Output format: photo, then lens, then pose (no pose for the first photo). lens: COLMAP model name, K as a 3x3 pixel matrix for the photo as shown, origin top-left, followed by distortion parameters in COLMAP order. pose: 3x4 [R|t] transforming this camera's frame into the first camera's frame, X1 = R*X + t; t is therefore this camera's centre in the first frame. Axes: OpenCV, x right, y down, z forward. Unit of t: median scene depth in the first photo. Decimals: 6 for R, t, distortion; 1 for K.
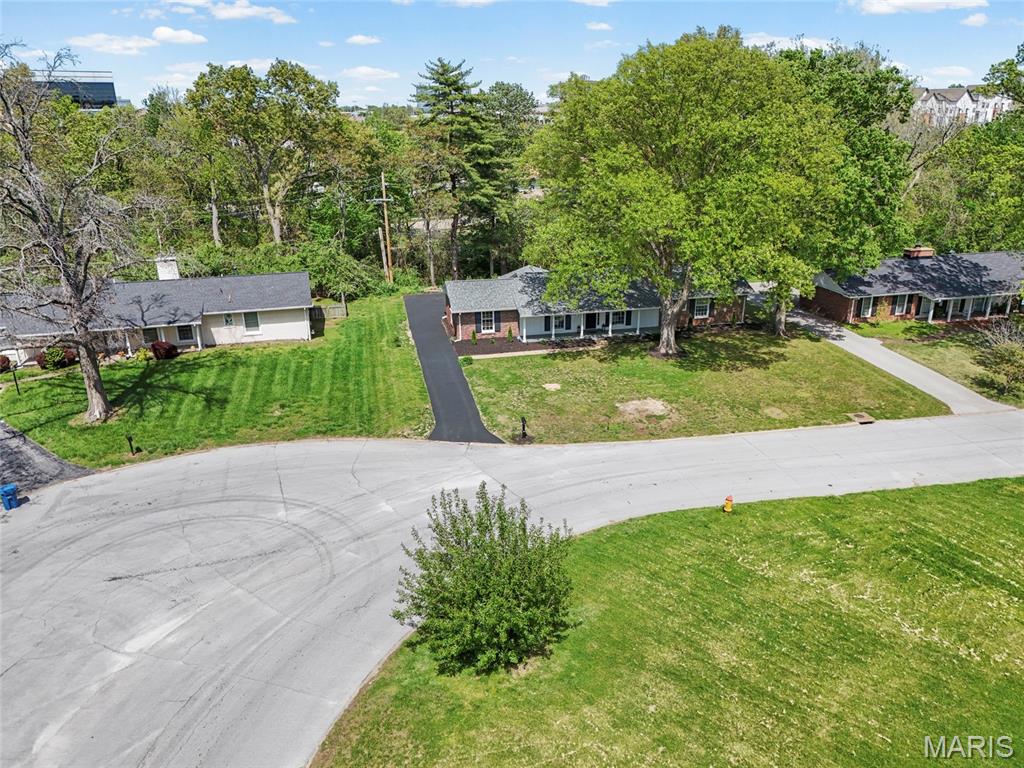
lens RADIAL K [[755.3, 0, 514.1], [0, 755.3, 384.9], [0, 0, 1]] dist [0.058542, -0.046142]
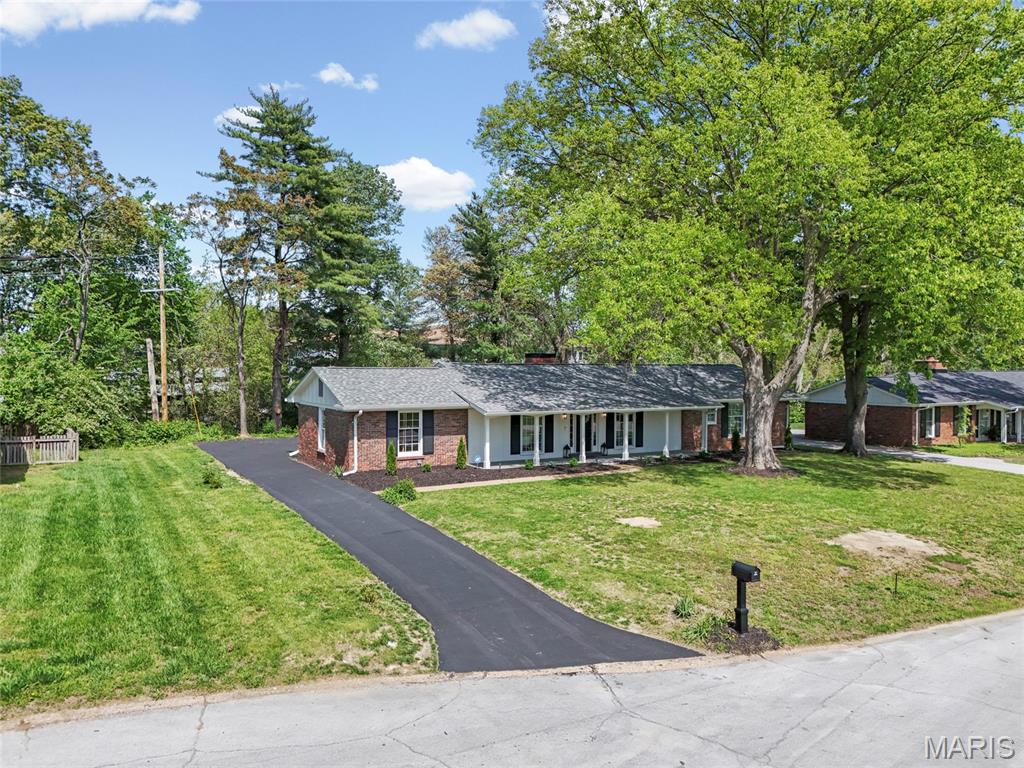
lens RADIAL K [[755.3, 0, 514.9], [0, 755.3, 380.2], [0, 0, 1]] dist [0.058542, -0.046142]
pose [[0.946165, 0.010036, 0.323530, -0.162654], [0.095148, 0.946737, -0.307629, 0.053819], [-0.309385, 0.321851, 0.894814, 0.639237]]
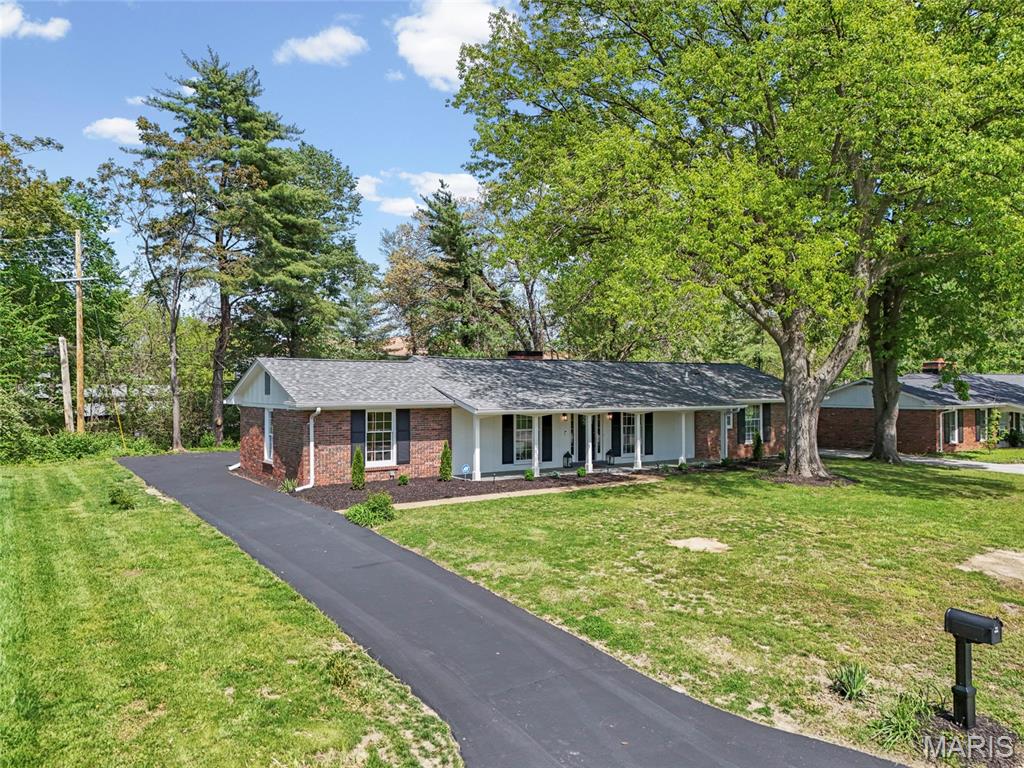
lens RADIAL K [[755.3, 0, 513.5], [0, 755.3, 390.8], [0, 0, 1]] dist [0.058542, -0.046142]
pose [[0.925749, 0.008826, 0.378035, -0.150405], [0.119586, 0.941584, -0.314831, 0.034138], [-0.358730, 0.336662, 0.870616, 0.759563]]
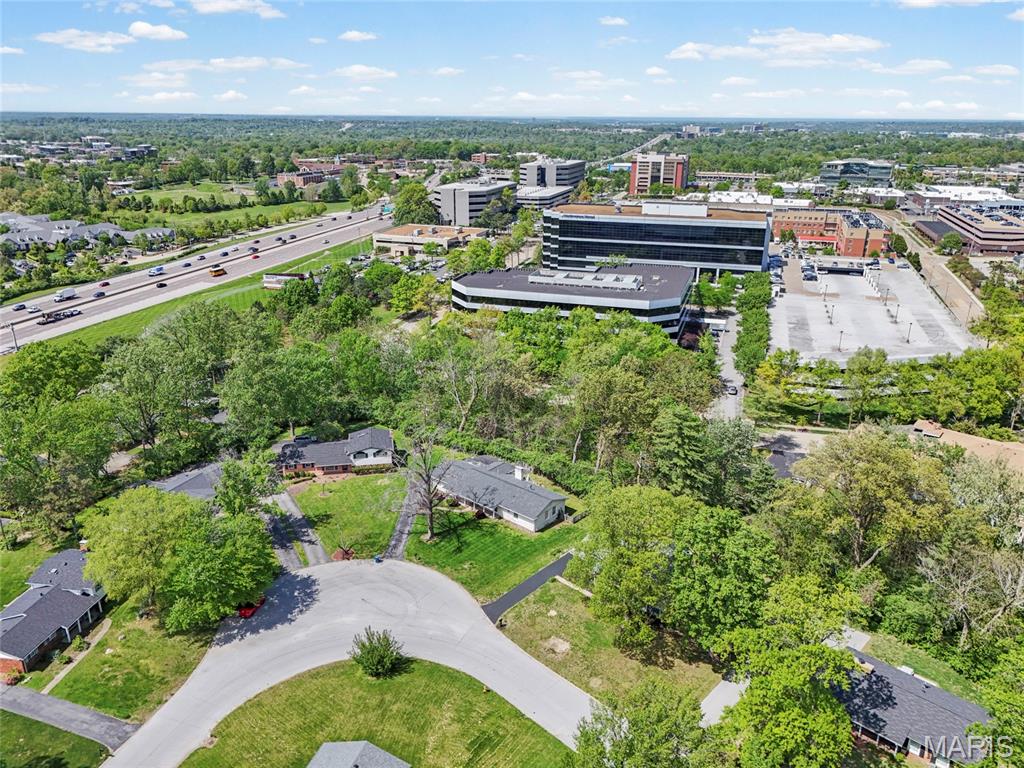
lens RADIAL K [[755.3, 0, 514.9], [0, 755.3, 375.1], [0, 0, 1]] dist [0.058542, -0.046142]
pose [[0.565943, 0.286756, -0.772968, 1.542626], [-0.296056, 0.945713, 0.134078, -0.942974], [0.769454, 0.152962, 0.620115, -0.561612]]
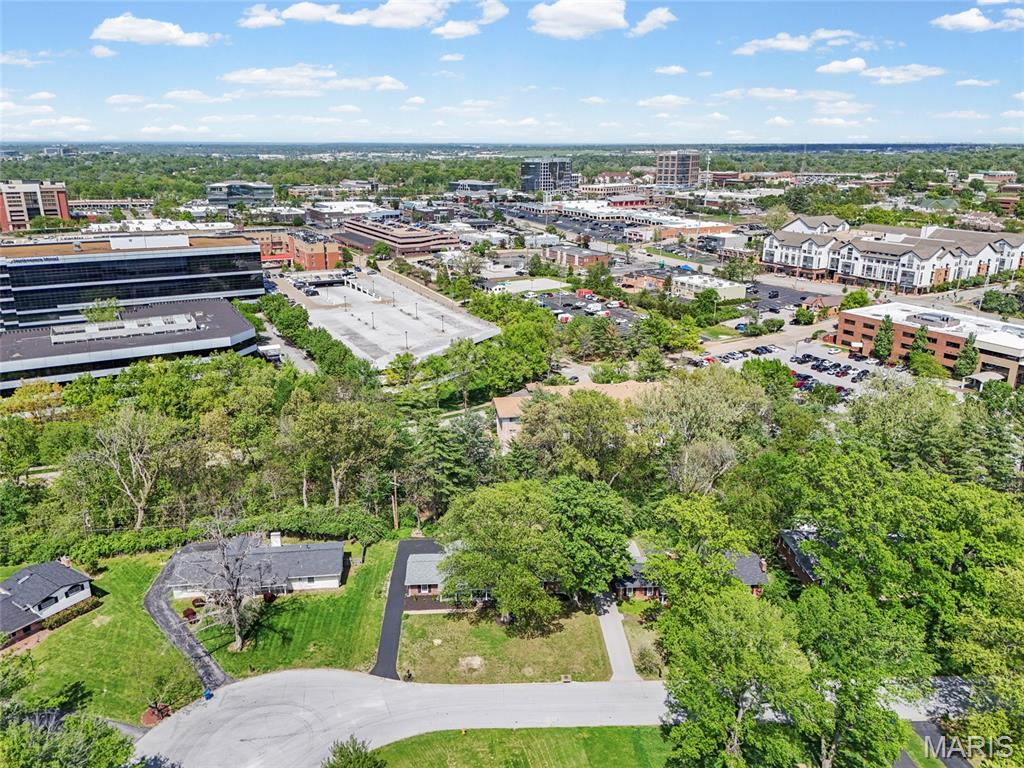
lens RADIAL K [[755.3, 0, 514.7], [0, 755.3, 387.2], [0, 0, 1]] dist [0.058542, -0.046142]
pose [[0.988853, 0.062150, -0.135305, 0.537480], [-0.066453, 0.997410, -0.027512, -0.703047], [0.133244, 0.036196, 0.990422, -1.183327]]
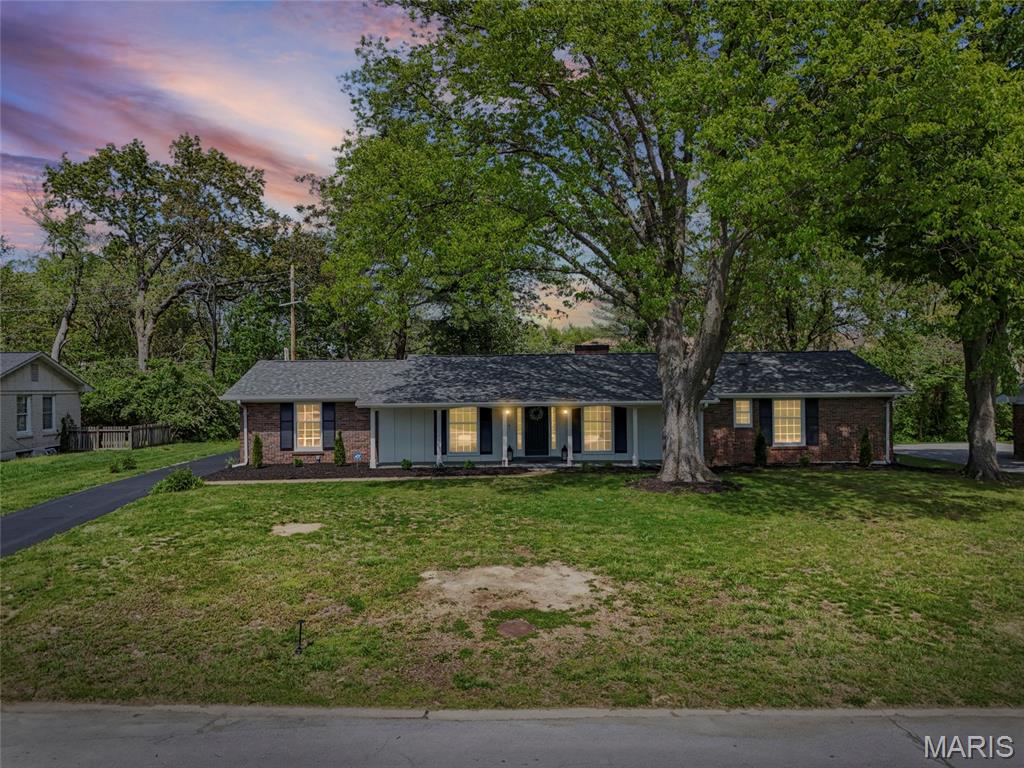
lens RADIAL K [[755.3, 0, 514.3], [0, 755.3, 387.7], [0, 0, 1]] dist [0.058542, -0.046142]
pose [[0.984429, 0.001373, -0.175780, 0.216562], [-0.060612, 0.941297, -0.332095, 0.052483], [0.165005, 0.337578, 0.926722, 0.708150]]
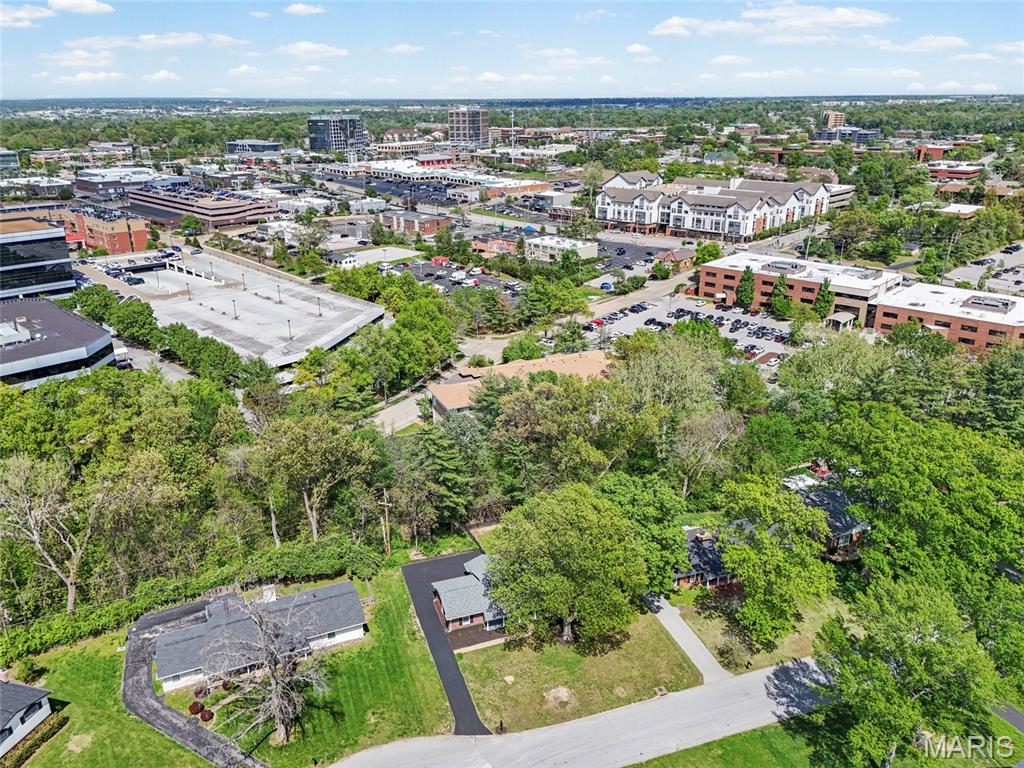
lens RADIAL K [[755.3, 0, 515.2], [0, 755.3, 388.3], [0, 0, 1]] dist [0.058542, -0.046142]
pose [[0.989376, -0.040532, 0.139612, -0.181432], [0.037818, 0.999042, 0.022038, -0.807583], [-0.140372, -0.016524, 0.989961, -0.932225]]
